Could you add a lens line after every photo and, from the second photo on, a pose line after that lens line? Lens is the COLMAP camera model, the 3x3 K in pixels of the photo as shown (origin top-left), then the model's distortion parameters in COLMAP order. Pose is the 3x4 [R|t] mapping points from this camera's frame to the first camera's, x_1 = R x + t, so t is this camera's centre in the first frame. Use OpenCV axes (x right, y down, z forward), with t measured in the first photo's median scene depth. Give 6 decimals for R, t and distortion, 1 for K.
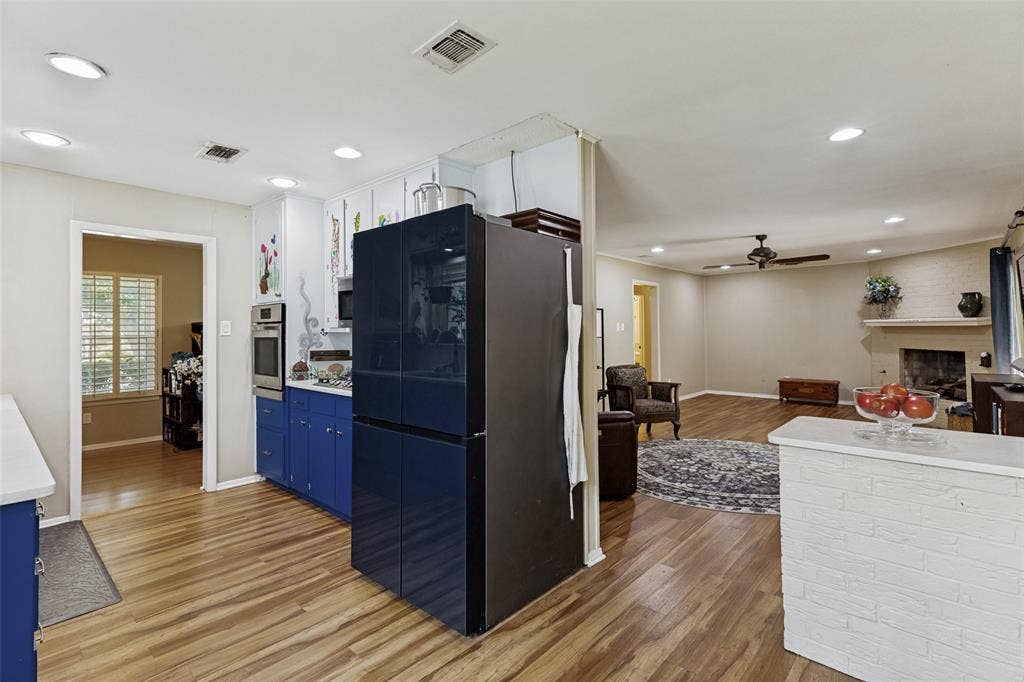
lens RADIAL K [[469.7, 0, 512.1], [0, 469.7, 327.8], [0, 0, 1]] dist [0.009230, -0.000729]
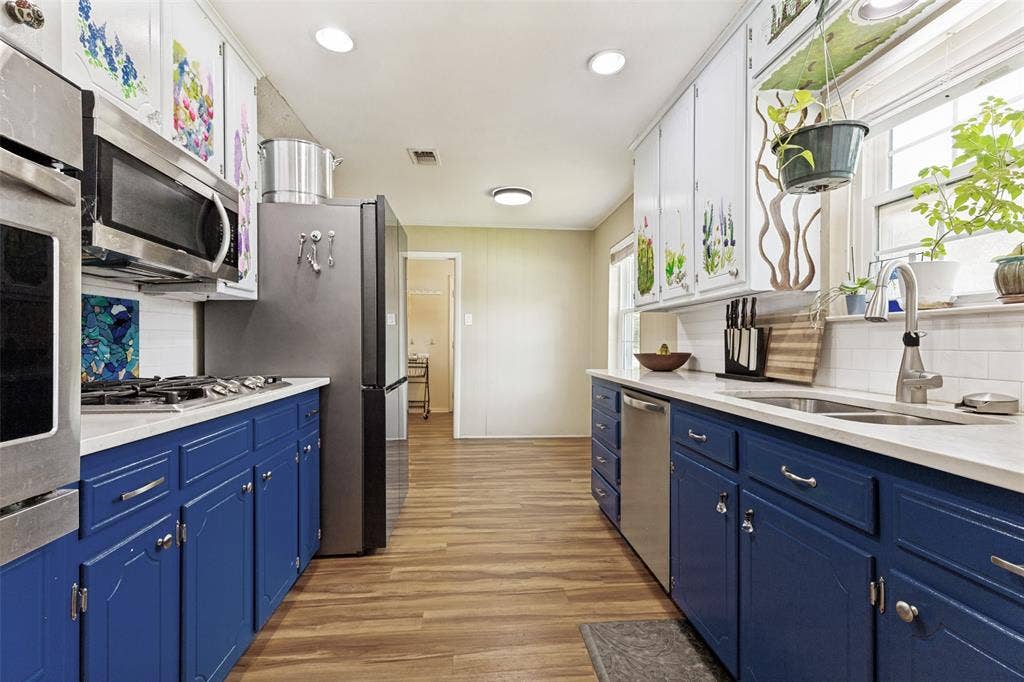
lens RADIAL K [[469.7, 0, 513.1], [0, 469.7, 343.7], [0, 0, 1]] dist [0.009230, -0.000729]
pose [[-0.733305, 0.009691, 0.679831, -0.743930], [-0.004148, 0.999816, -0.018727, 0.069910], [-0.679888, -0.016553, -0.733129, 0.962986]]
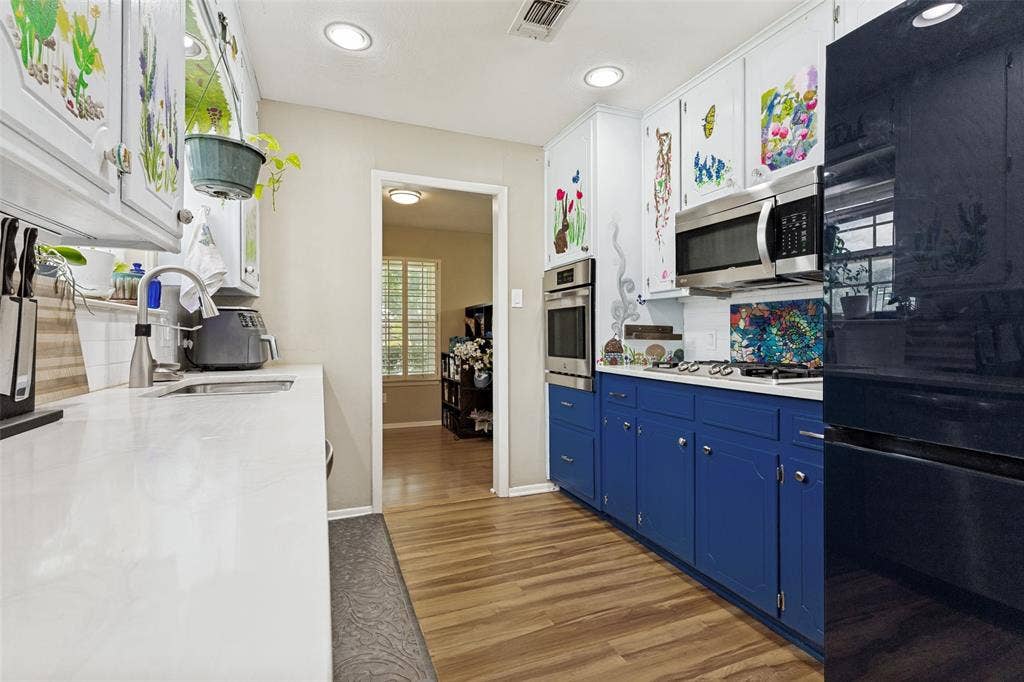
lens RADIAL K [[469.7, 0, 518.0], [0, 469.7, 339.2], [0, 0, 1]] dist [0.009230, -0.000729]
pose [[0.902164, 0.011560, -0.431239, -0.263870], [-0.002877, 0.999780, 0.020781, 0.055860], [0.431384, -0.017508, 0.901999, 0.278357]]
